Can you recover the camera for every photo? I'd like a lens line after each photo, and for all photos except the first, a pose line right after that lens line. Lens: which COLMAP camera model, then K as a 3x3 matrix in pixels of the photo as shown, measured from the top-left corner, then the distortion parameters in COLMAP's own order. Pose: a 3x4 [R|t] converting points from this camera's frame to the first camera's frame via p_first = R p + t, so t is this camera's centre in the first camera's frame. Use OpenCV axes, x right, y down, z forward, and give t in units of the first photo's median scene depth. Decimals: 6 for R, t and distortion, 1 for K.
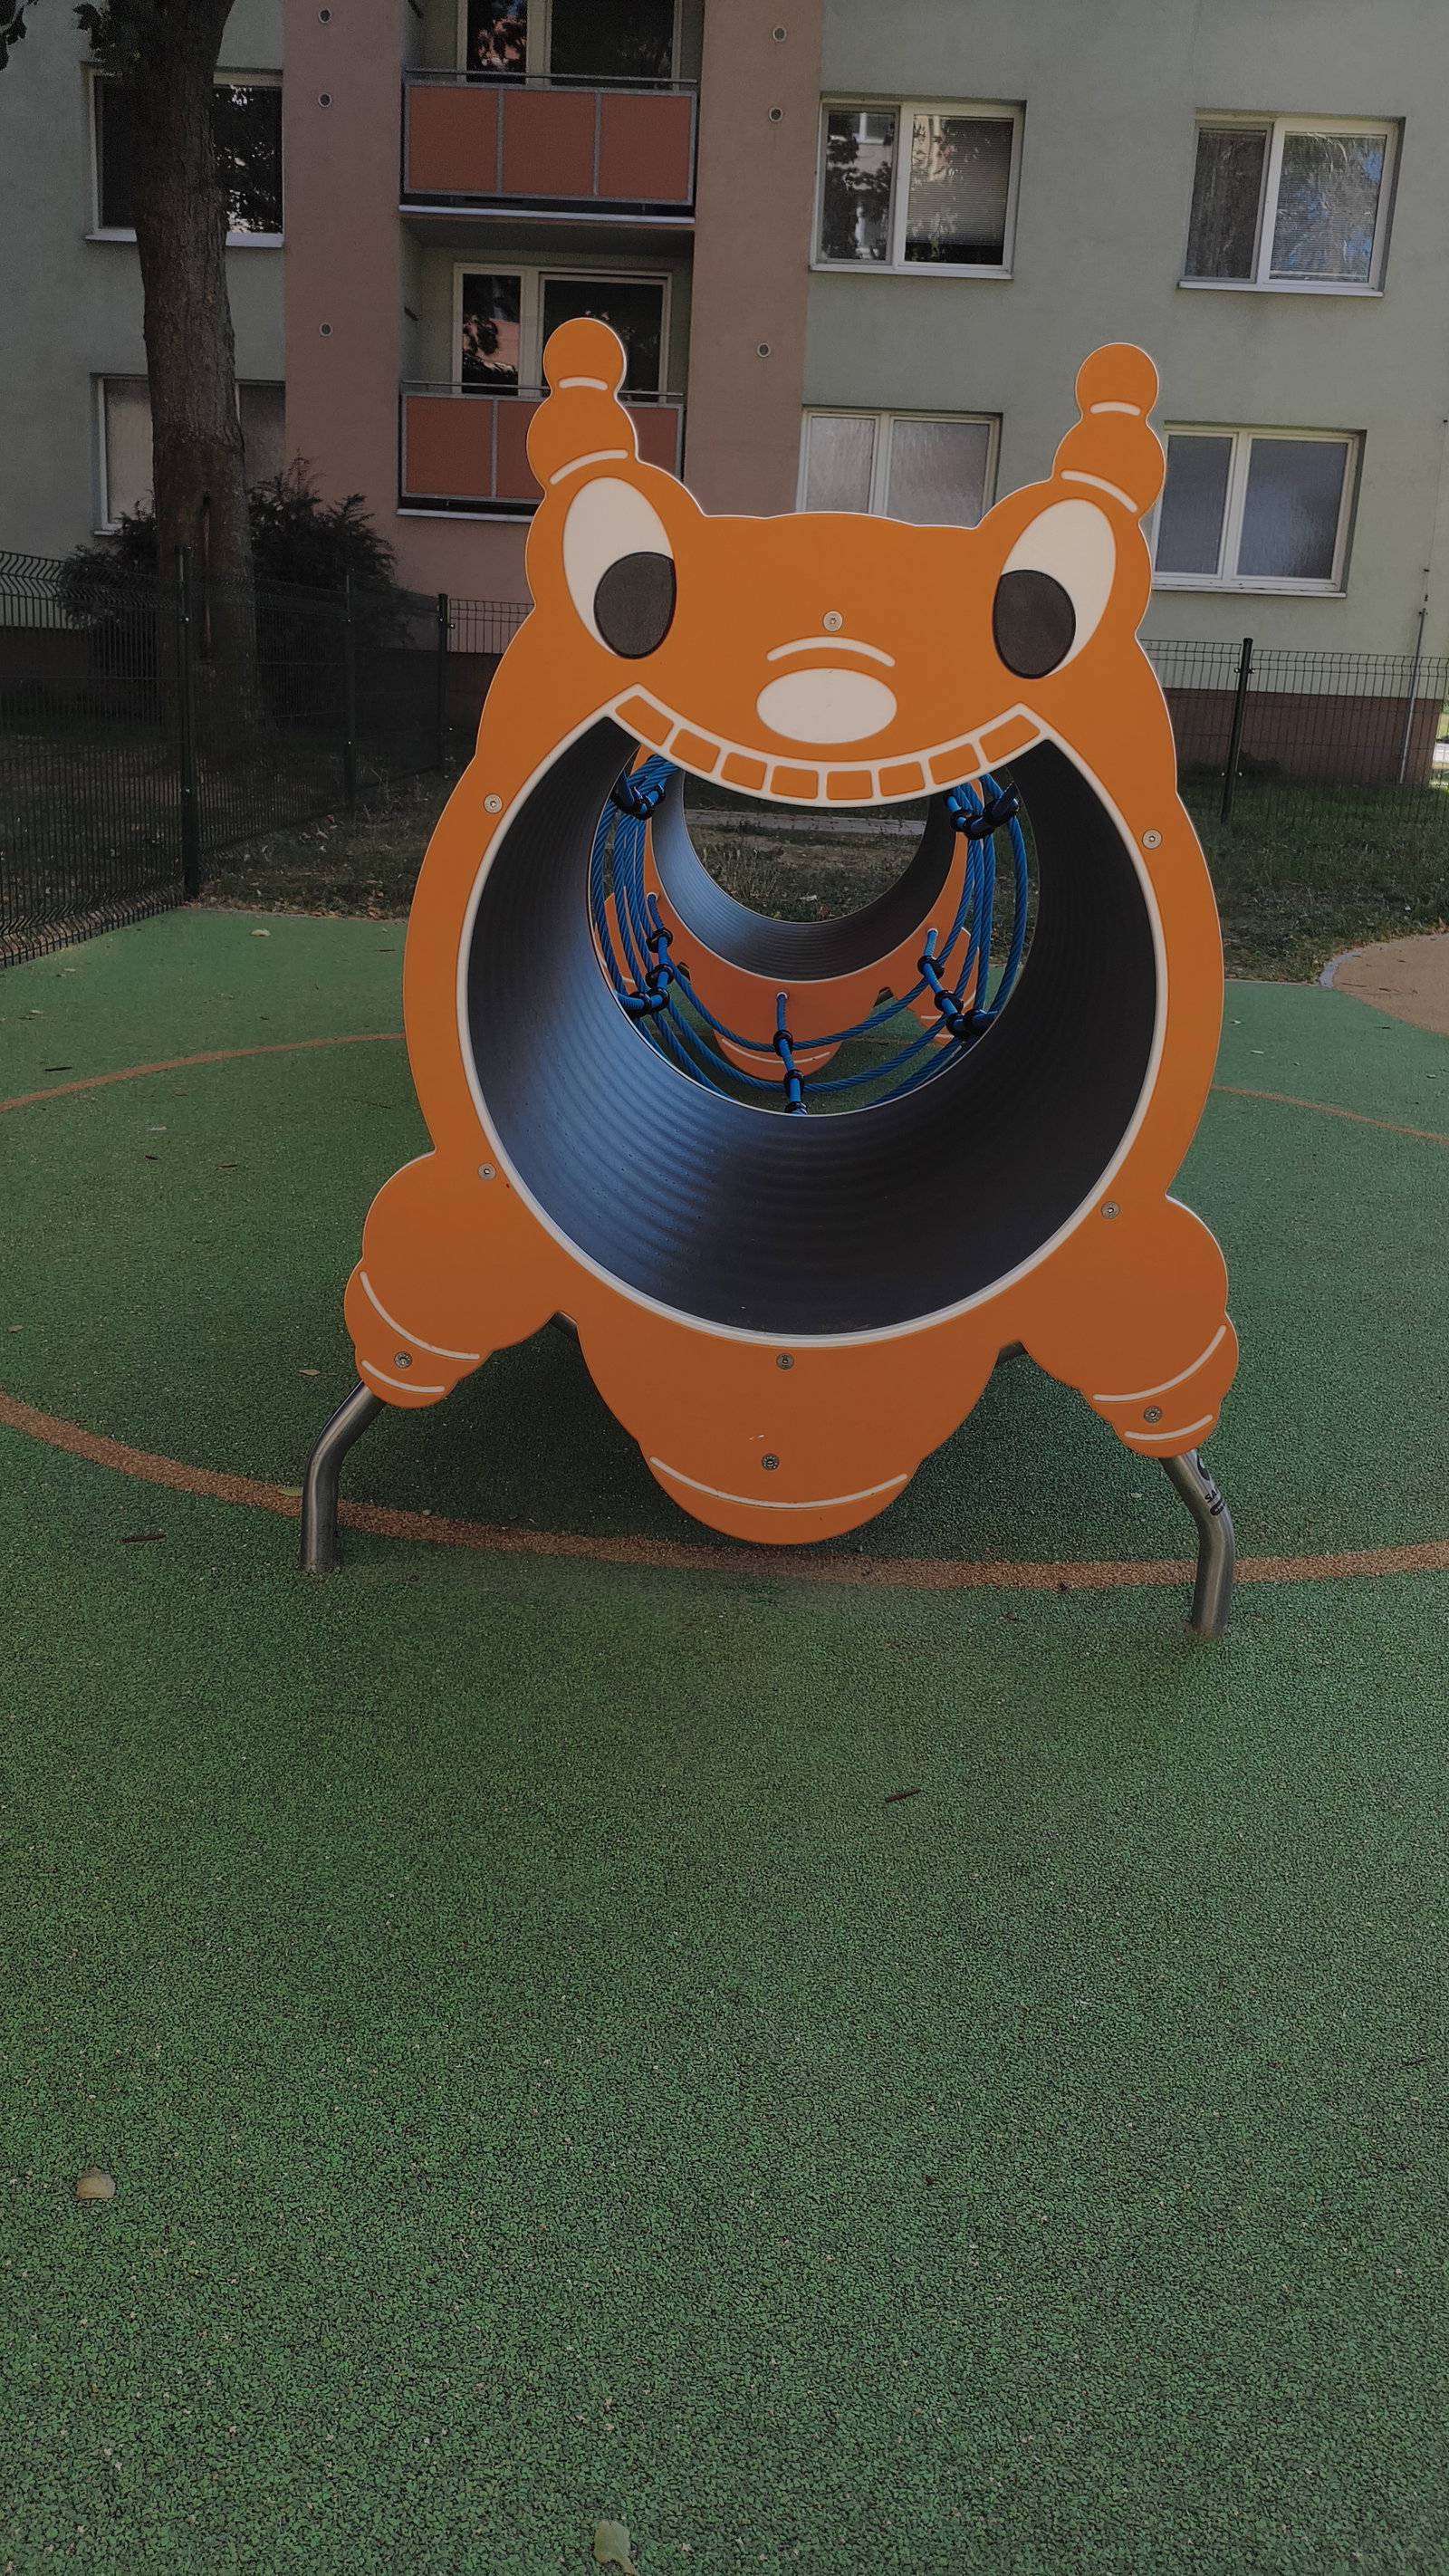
lens RADIAL K [[1966.0, 0, 722.1], [0, 1966.0, 1283.7], [0, 0, 1]] dist [-0.004398, -0.005089]
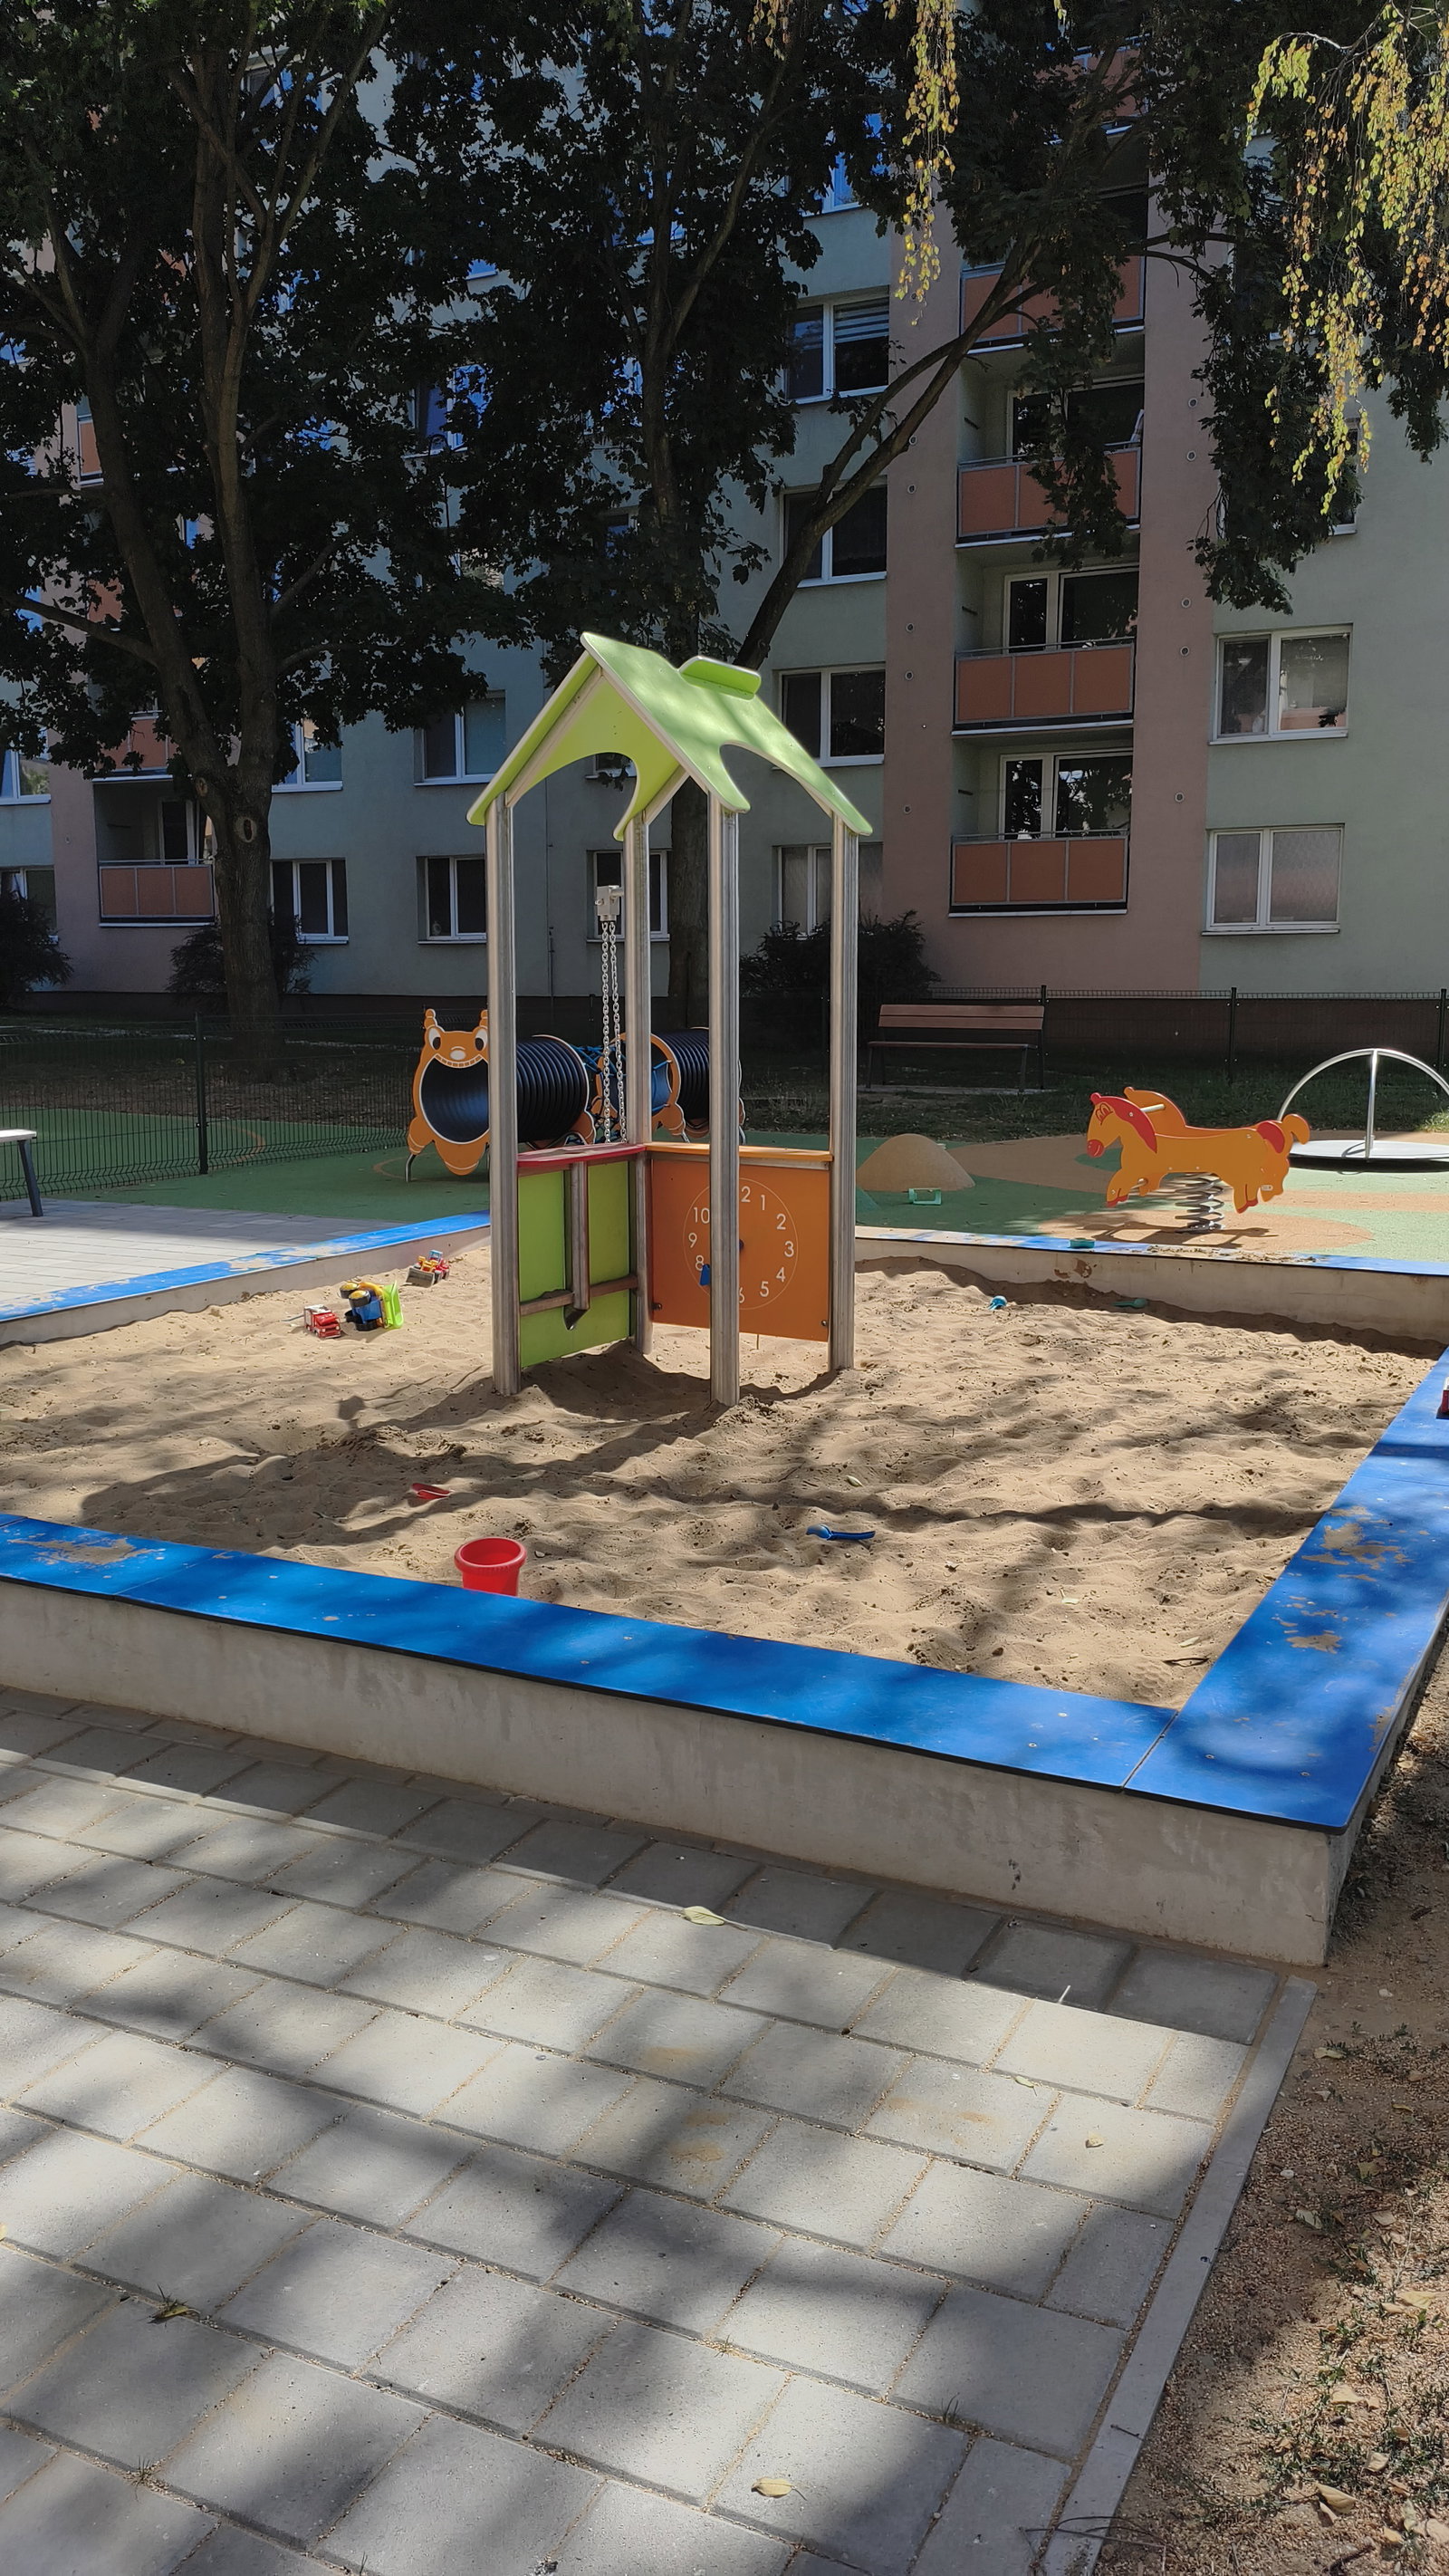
lens RADIAL K [[1966.0, 0, 727.7], [0, 1966.0, 1288.4], [0, 0, 1]] dist [-0.004398, -0.005089]
pose [[0.907714, 0.011574, -0.419431, 0.344235], [-0.076584, 0.987398, -0.138495, 0.128172], [0.412542, 0.157835, 0.897161, -0.428743]]
